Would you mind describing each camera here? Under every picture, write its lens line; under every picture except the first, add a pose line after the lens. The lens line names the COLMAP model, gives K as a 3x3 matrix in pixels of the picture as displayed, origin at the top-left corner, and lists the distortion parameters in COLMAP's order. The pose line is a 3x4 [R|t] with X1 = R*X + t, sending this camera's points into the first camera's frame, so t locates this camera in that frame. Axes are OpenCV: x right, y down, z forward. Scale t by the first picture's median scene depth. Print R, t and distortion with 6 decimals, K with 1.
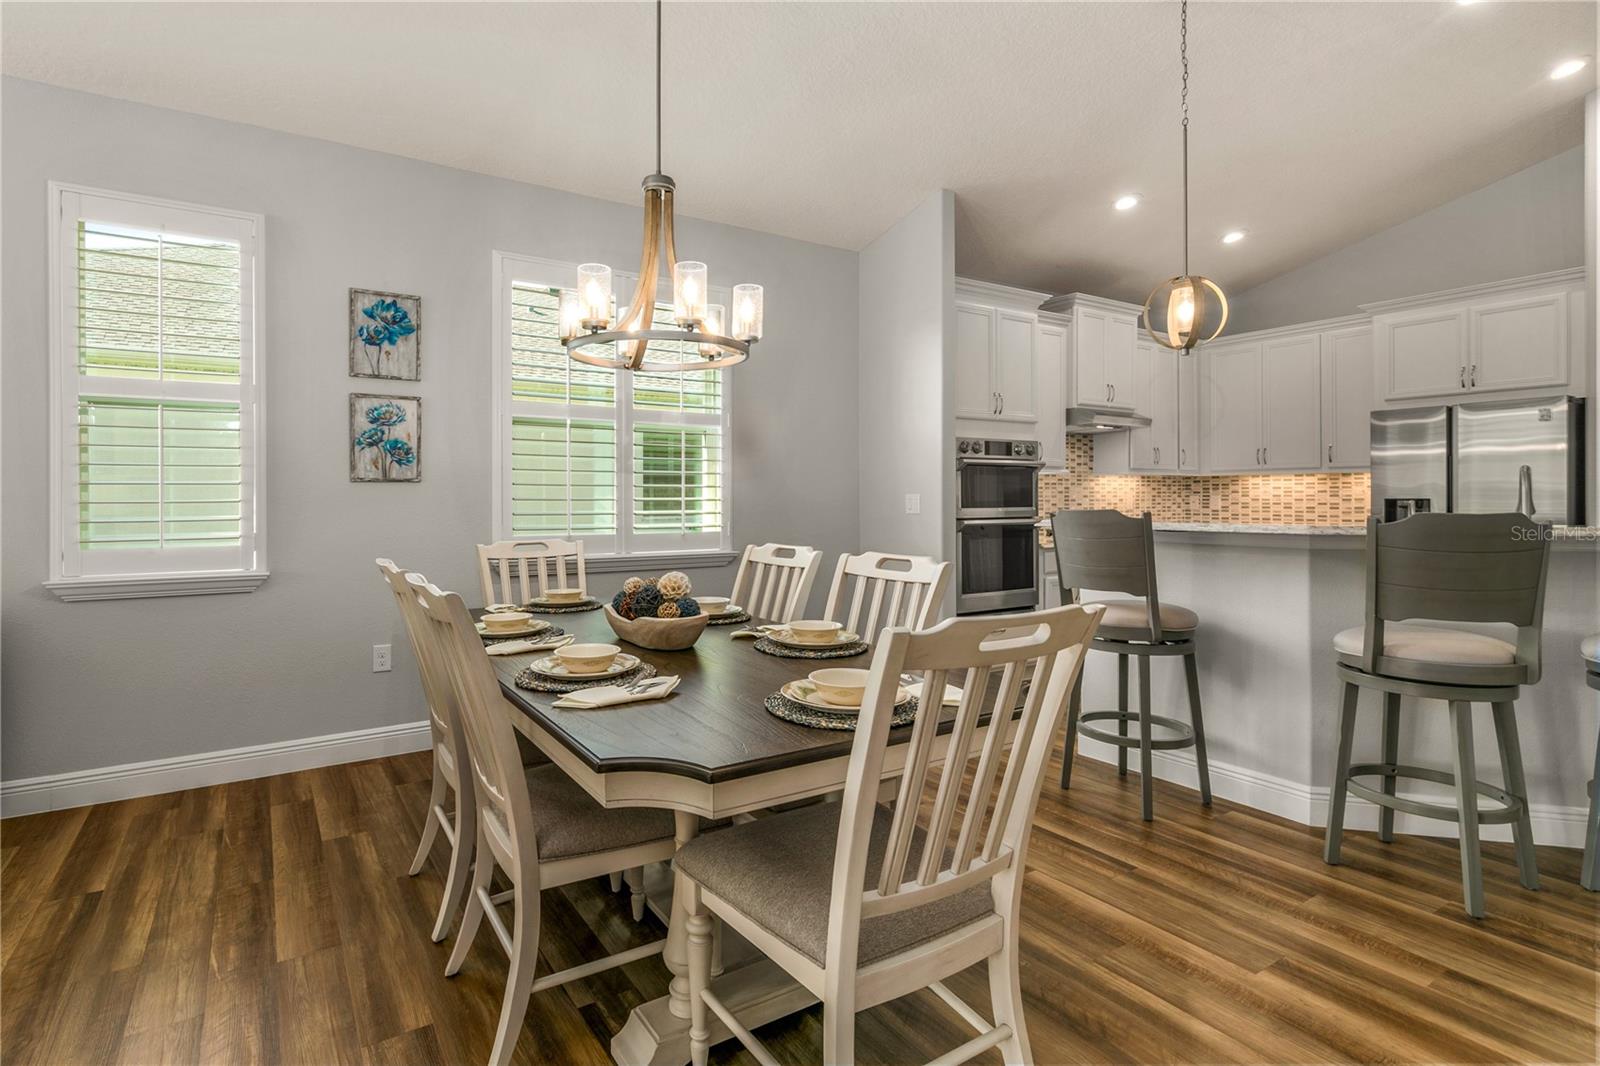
lens RADIAL K [[783.4, 0, 720.5], [0, 783.4, 497.7], [0, 0, 1]] dist [0.006781, -0.001426]
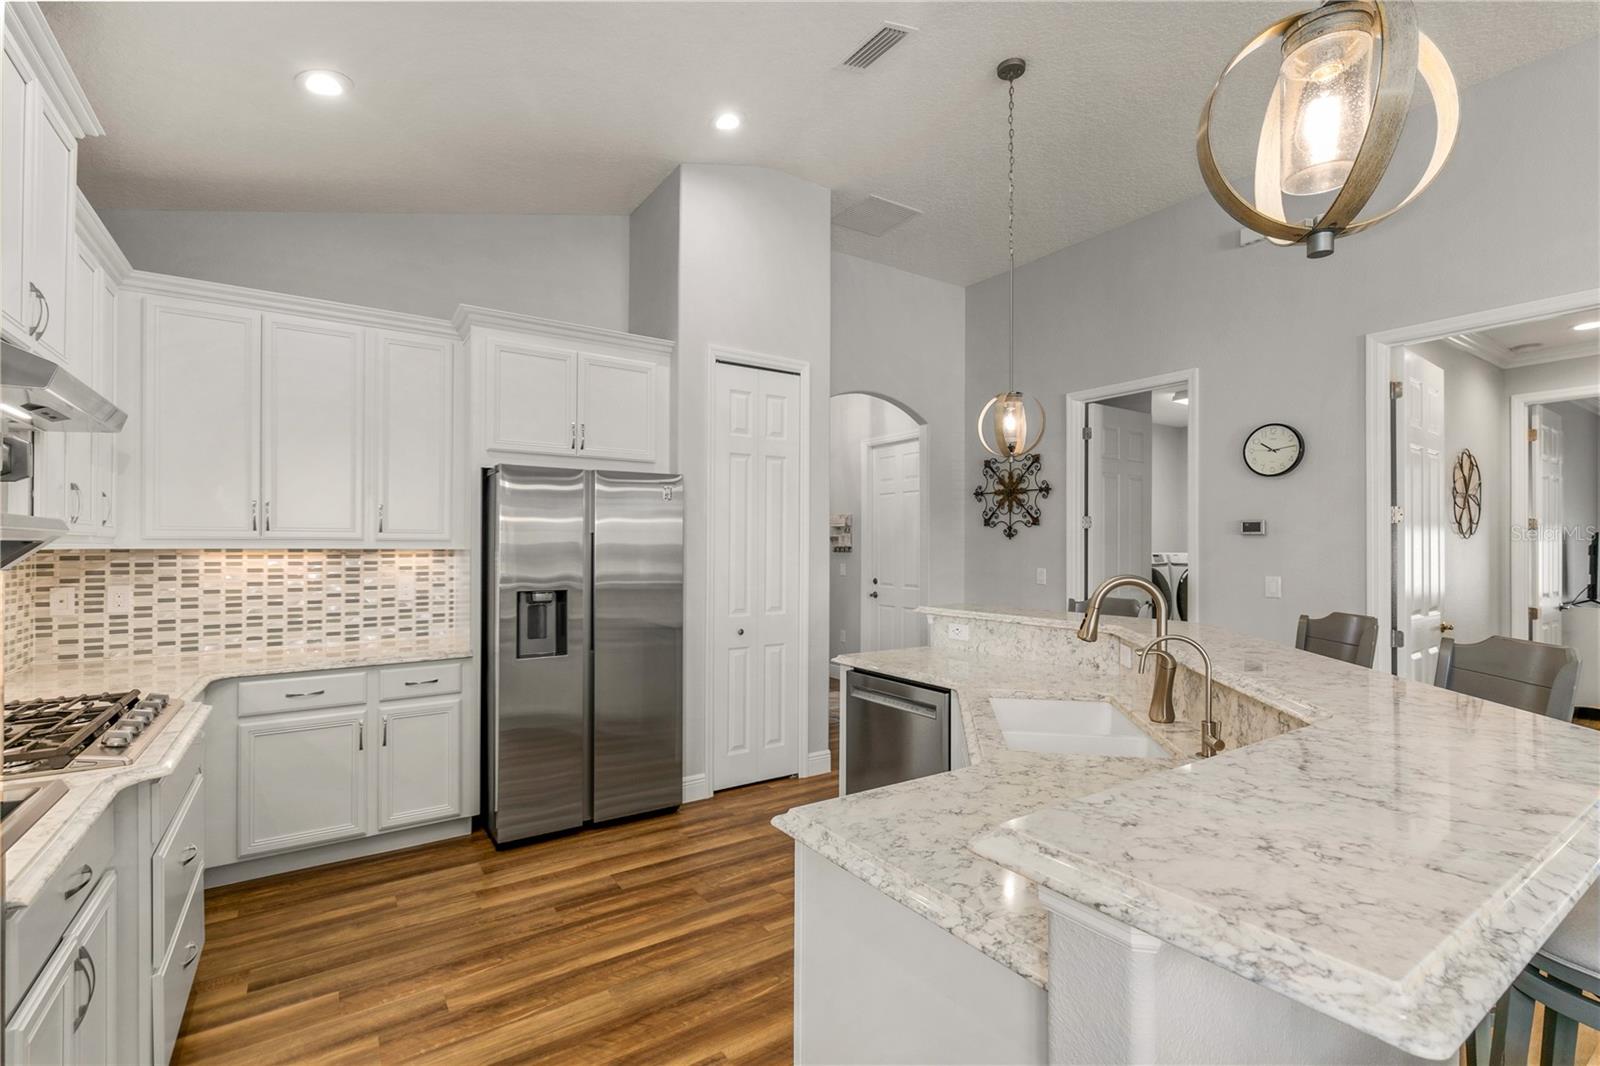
lens RADIAL K [[722.4, 0, 797.7], [0, 722.4, 544.1], [0, 0, 1]] dist [-0.000129, 0.002165]
pose [[-0.055263, 0.006962, 0.998448, 0.202359], [-0.003382, 0.999969, -0.007160, -0.039781], [-0.998466, -0.003773, -0.055237, 0.839843]]
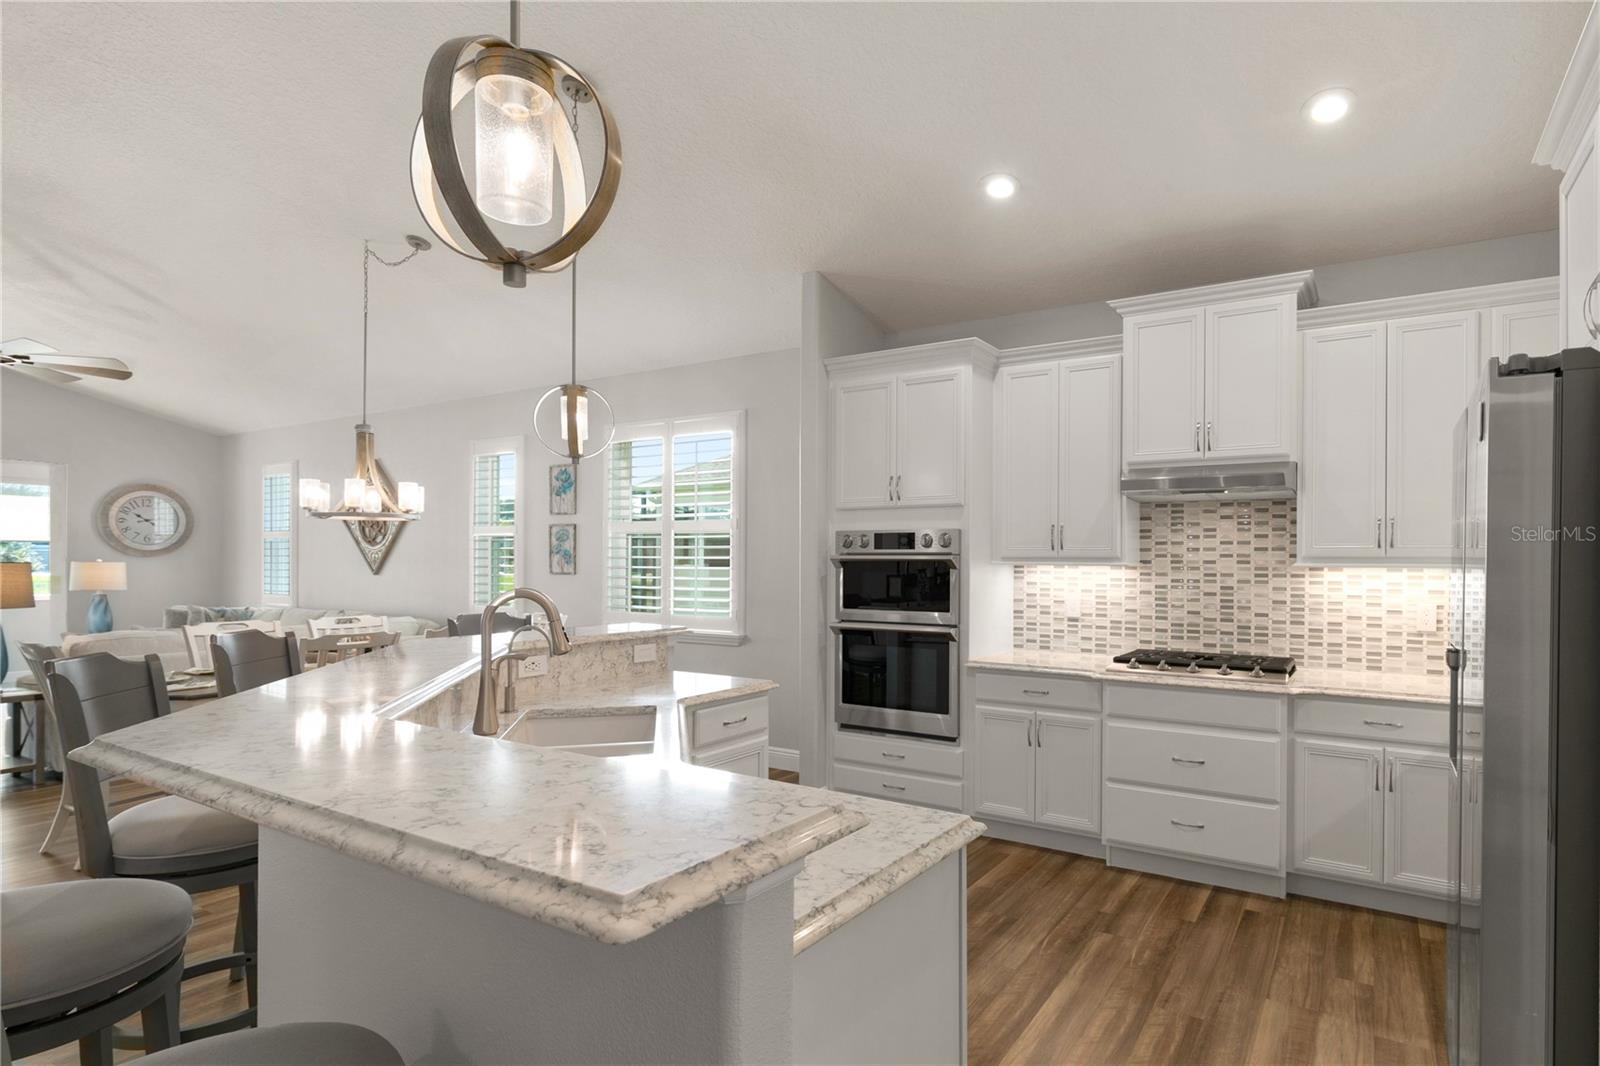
lens RADIAL K [[819.9, 0, 880.7], [0, 819.9, 561.6], [0, 0, 1]] dist [0.008204, -0.004515]
pose [[0.479889, 0.006808, -0.877303, 1.143314], [-0.003894, 0.999977, 0.005630, -0.046243], [0.877321, 0.000715, 0.479904, 0.569906]]
